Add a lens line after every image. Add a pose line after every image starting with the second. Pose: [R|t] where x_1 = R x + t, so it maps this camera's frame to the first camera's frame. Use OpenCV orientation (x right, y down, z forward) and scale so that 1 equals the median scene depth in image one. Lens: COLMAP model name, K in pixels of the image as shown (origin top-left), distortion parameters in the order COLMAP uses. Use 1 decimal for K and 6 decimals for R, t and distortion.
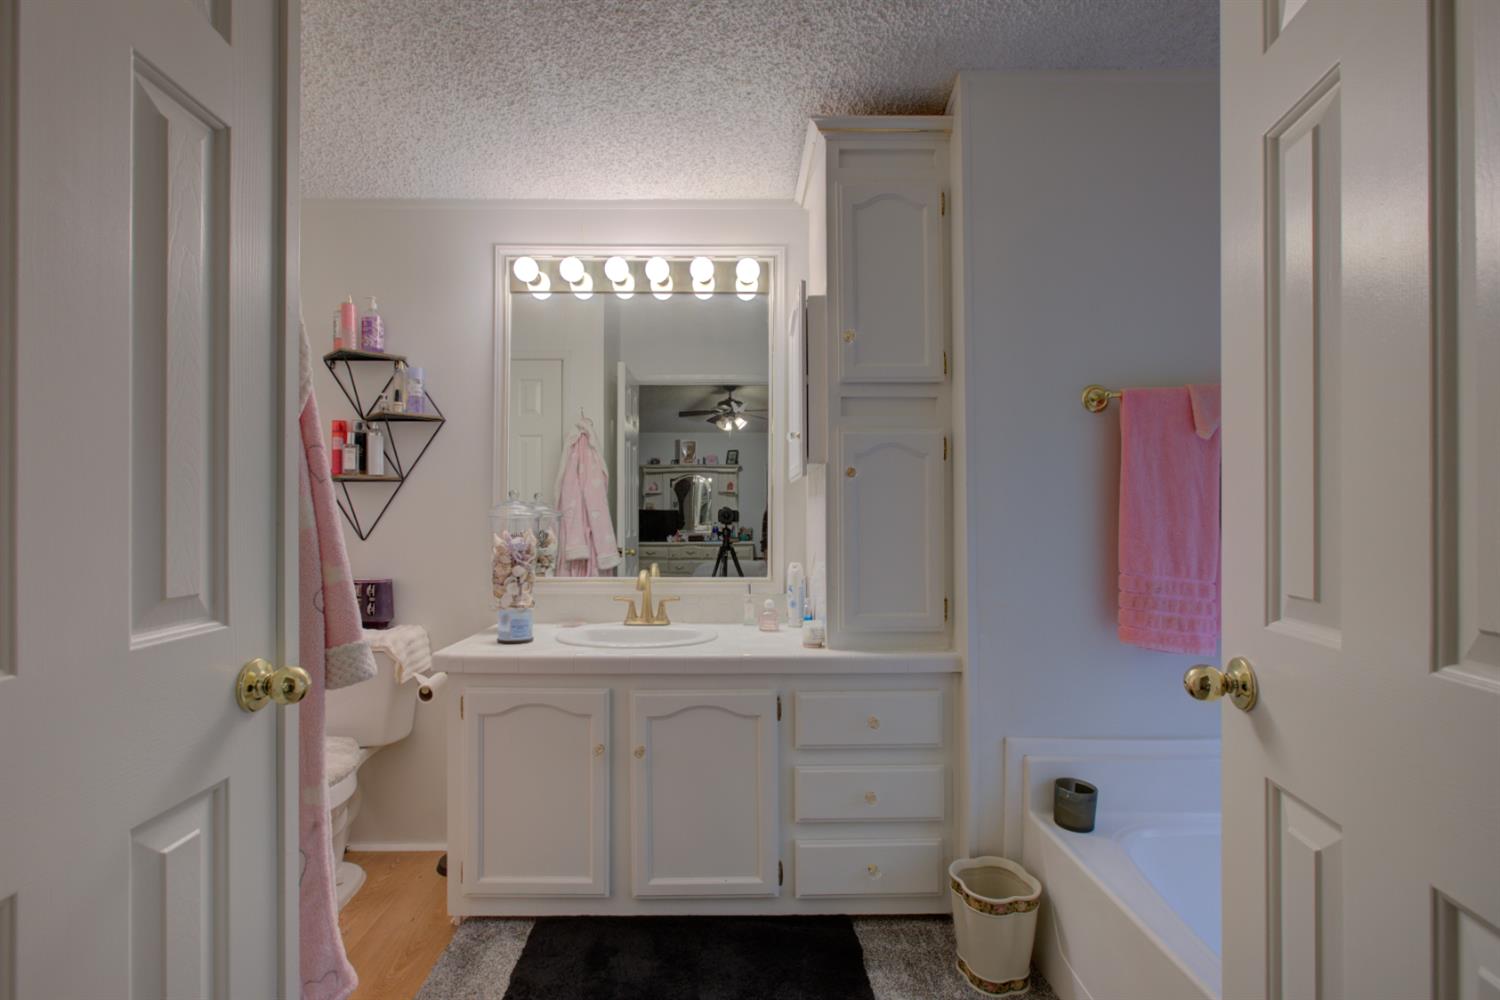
lens RADIAL K [[685.2, 0, 741.5], [0, 685.2, 507.3], [0, 0, 1]] dist [-0.010607, 0.005032]
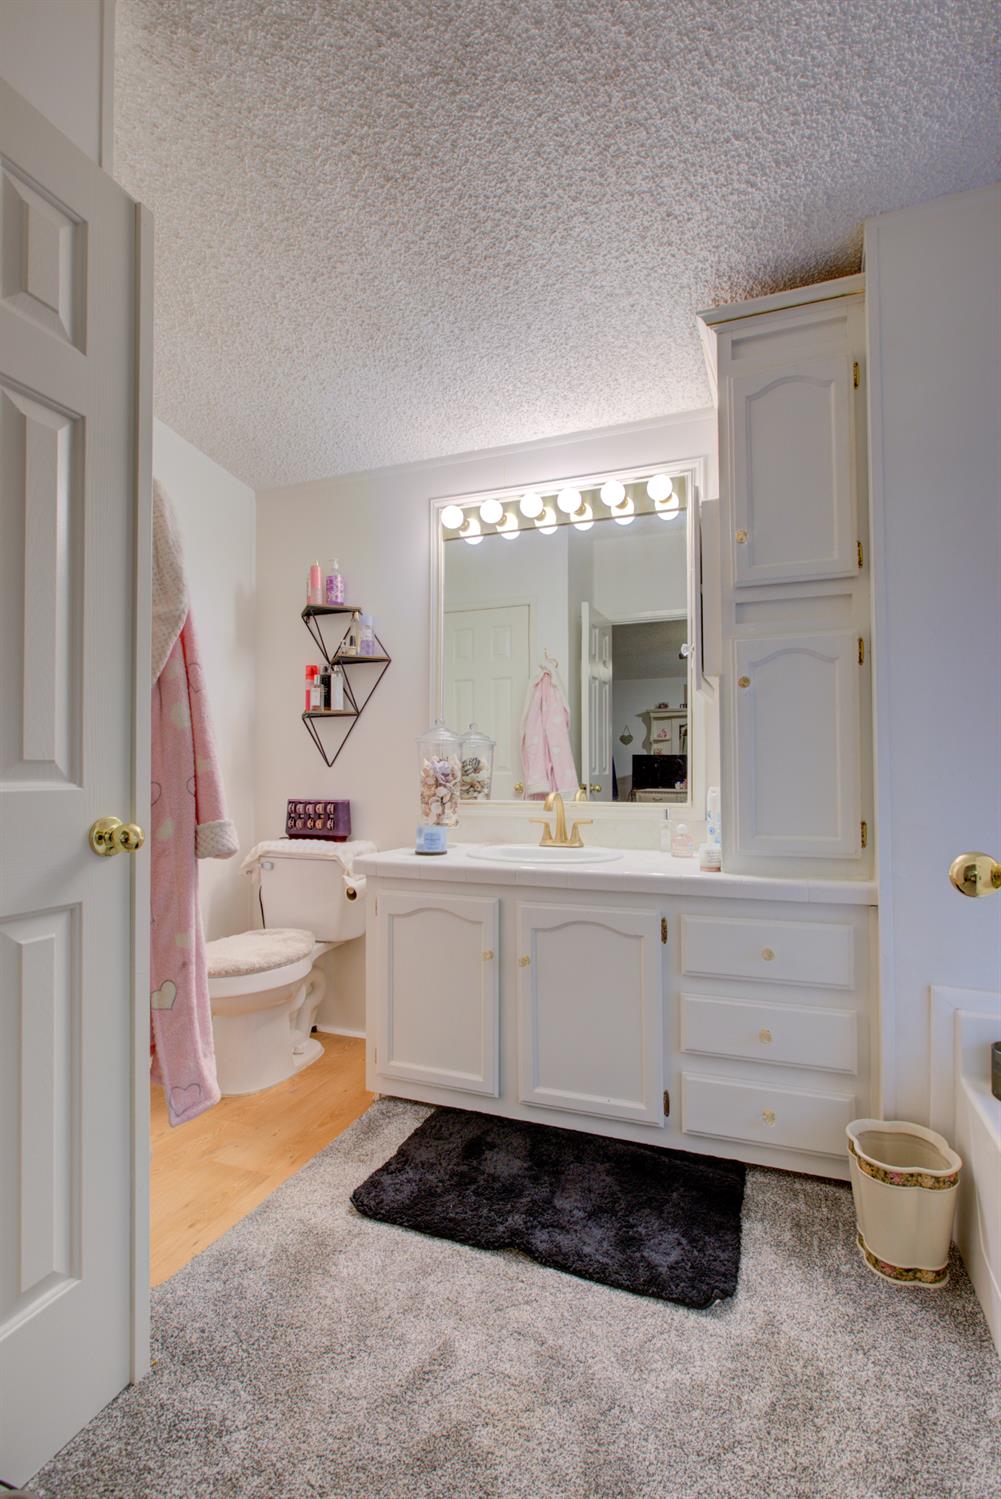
lens RADIAL K [[684.7, 0, 506.3], [0, 684.7, 749.3], [0, 0, 1]] dist [-0.010607, 0.005032]
pose [[0.931651, -0.015666, -0.363016, 0.203873], [0.011162, 0.999833, -0.014502, 0.051342], [0.363182, 0.009459, 0.931670, 0.023559]]
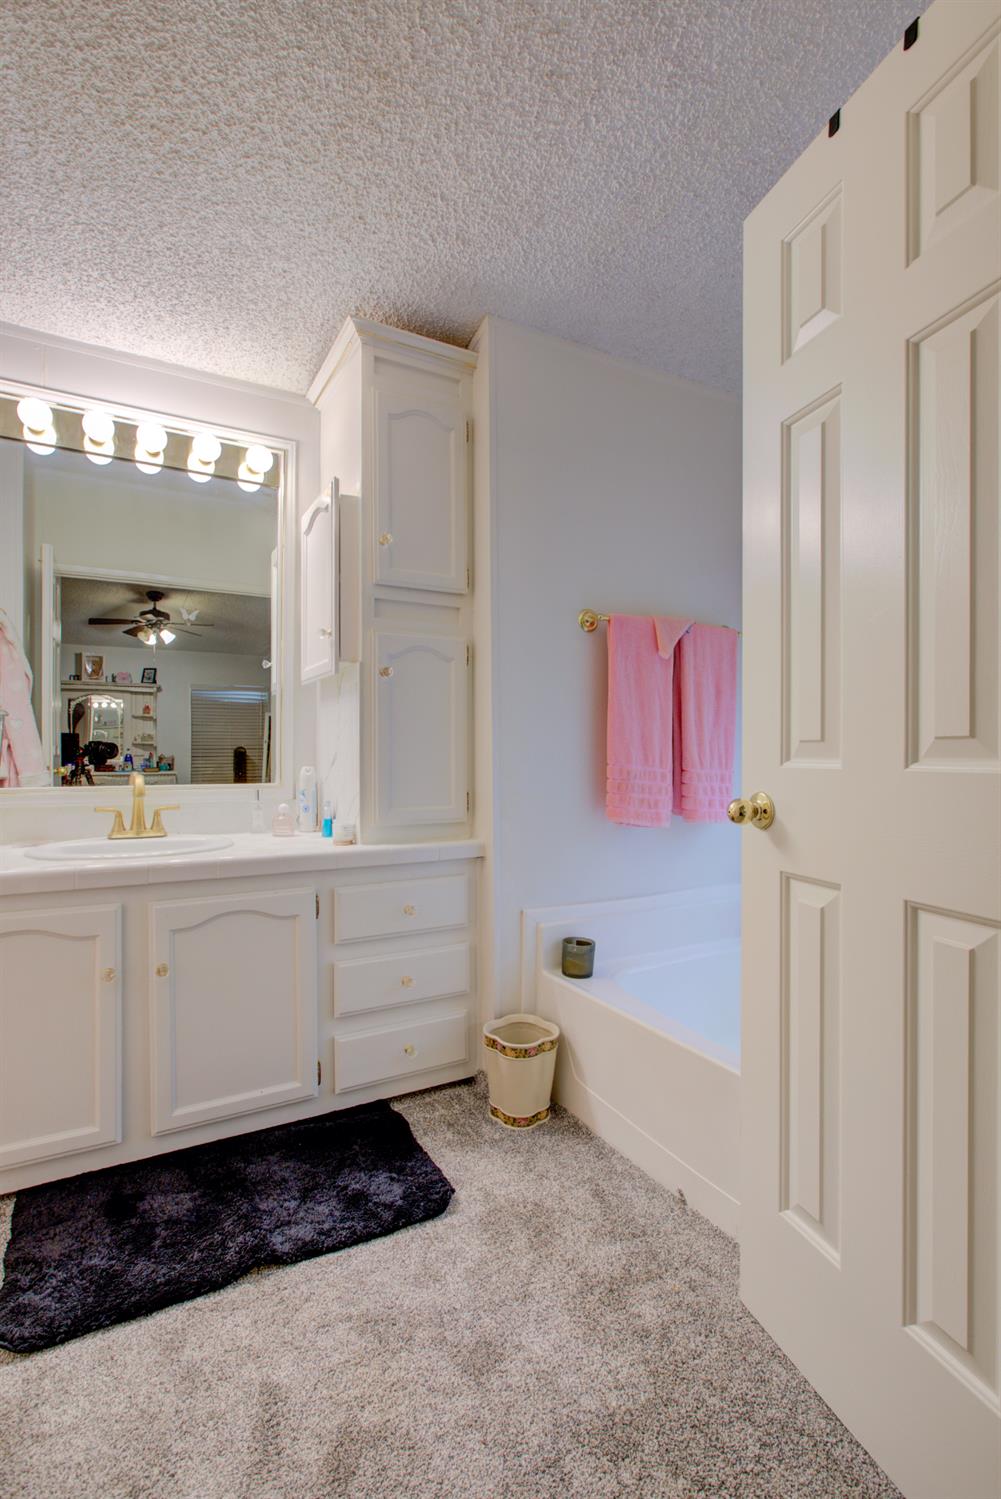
lens RADIAL K [[684.7, 0, 512.5], [0, 684.7, 742.3], [0, 0, 1]] dist [-0.010607, 0.005032]
pose [[0.880787, 0.007391, 0.473455, -0.167935], [-0.009857, 0.999948, 0.002727, 0.052851], [-0.473410, -0.007069, 0.880814, 0.002488]]
